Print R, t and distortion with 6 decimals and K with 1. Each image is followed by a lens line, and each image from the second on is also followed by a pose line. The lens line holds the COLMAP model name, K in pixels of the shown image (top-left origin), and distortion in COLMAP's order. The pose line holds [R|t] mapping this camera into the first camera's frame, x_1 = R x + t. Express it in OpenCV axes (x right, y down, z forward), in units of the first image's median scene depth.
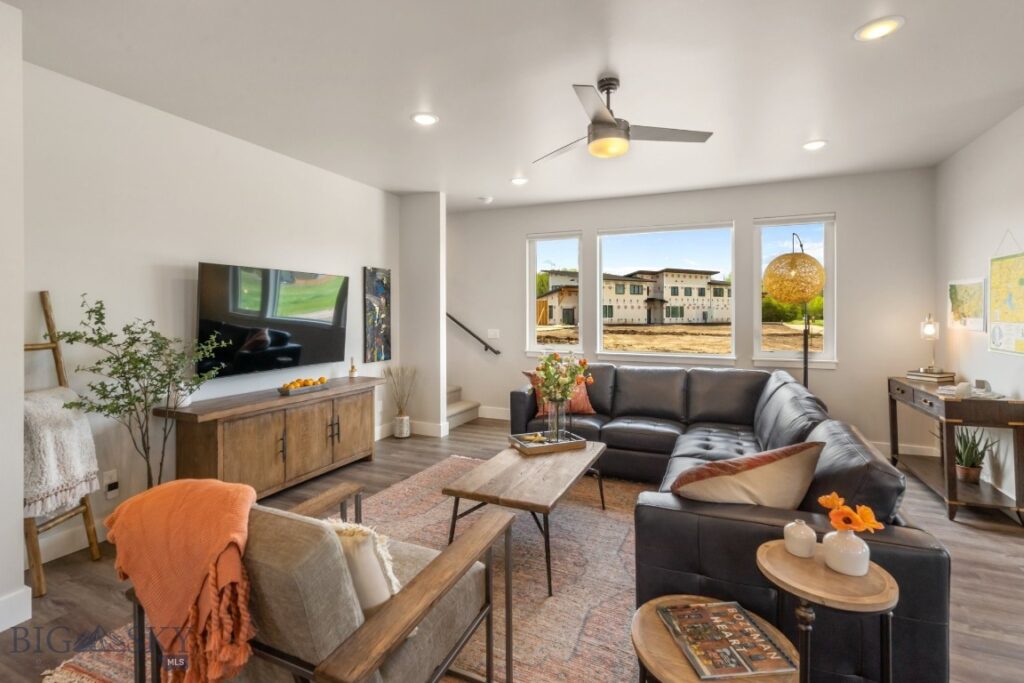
lens RADIAL K [[471.9, 0, 511.1], [0, 471.9, 313.6], [0, 0, 1]] dist [-0.006554, 0.002034]
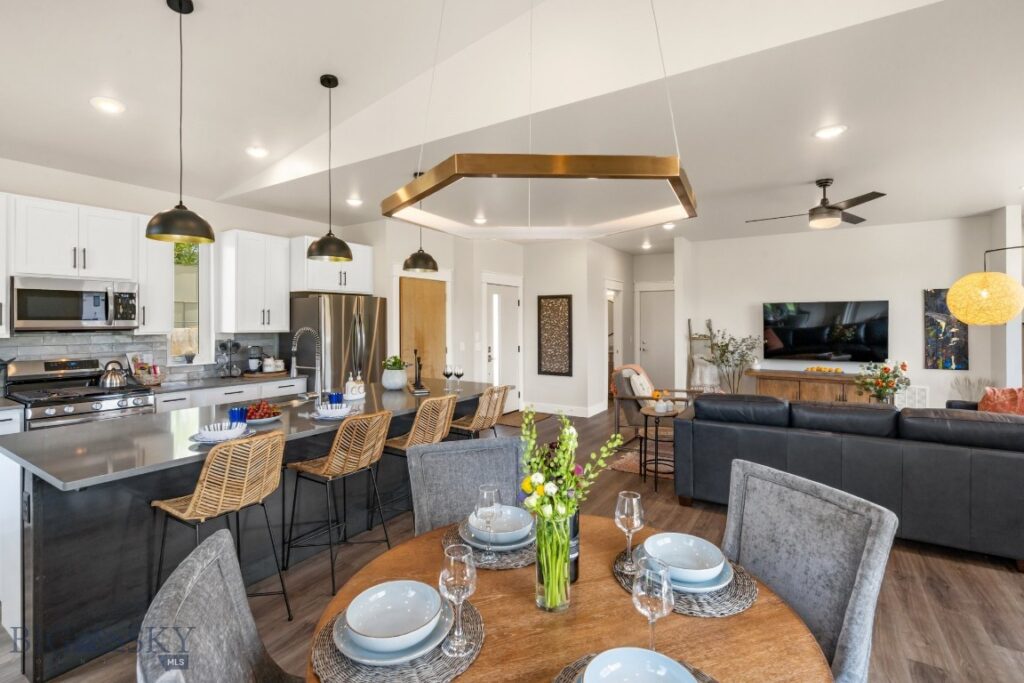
lens RADIAL K [[471.9, 0, 508.6], [0, 471.9, 321.6], [0, 0, 1]] dist [-0.006554, 0.002034]
pose [[-0.141121, 0.002511, -0.989989, 1.192553], [0.001236, 0.999996, 0.002360, -0.023333], [0.989992, -0.000891, -0.141124, 0.131399]]
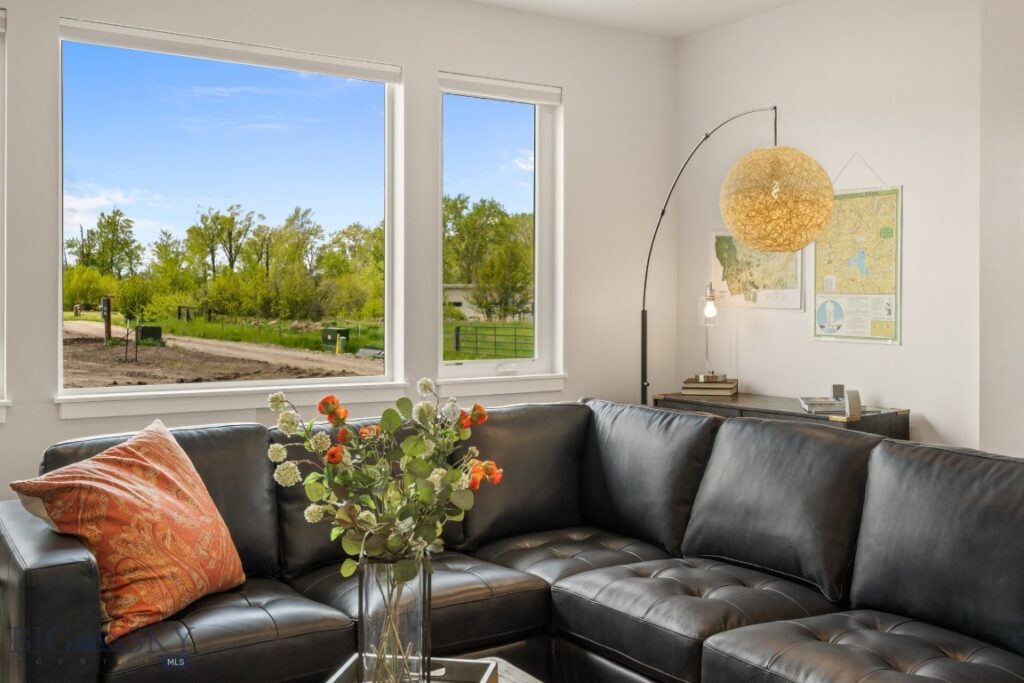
lens RADIAL K [[1022.2, 0, 503.3], [0, 1022.2, 313.3], [0, 0, 1]] dist [0.006185, 0.000000]
pose [[0.546939, -0.010652, 0.837105, -0.310398], [-0.000650, 0.999913, 0.013149, 0.020383], [-0.837172, -0.007735, 0.546885, 0.474001]]
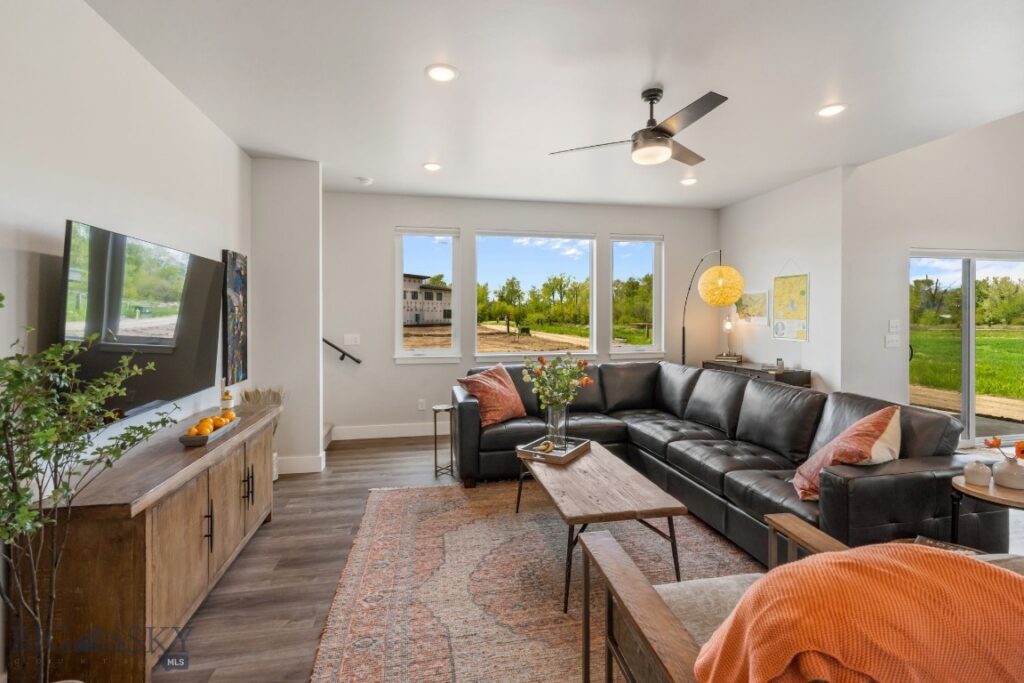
lens RADIAL K [[471.9, 0, 506.6], [0, 471.9, 317.9], [0, 0, 1]] dist [-0.006554, 0.002034]
pose [[0.817050, -0.007223, 0.576521, -0.430359], [0.005031, 0.999973, 0.005399, 0.000648], [-0.576544, -0.001511, 0.817064, 0.213648]]
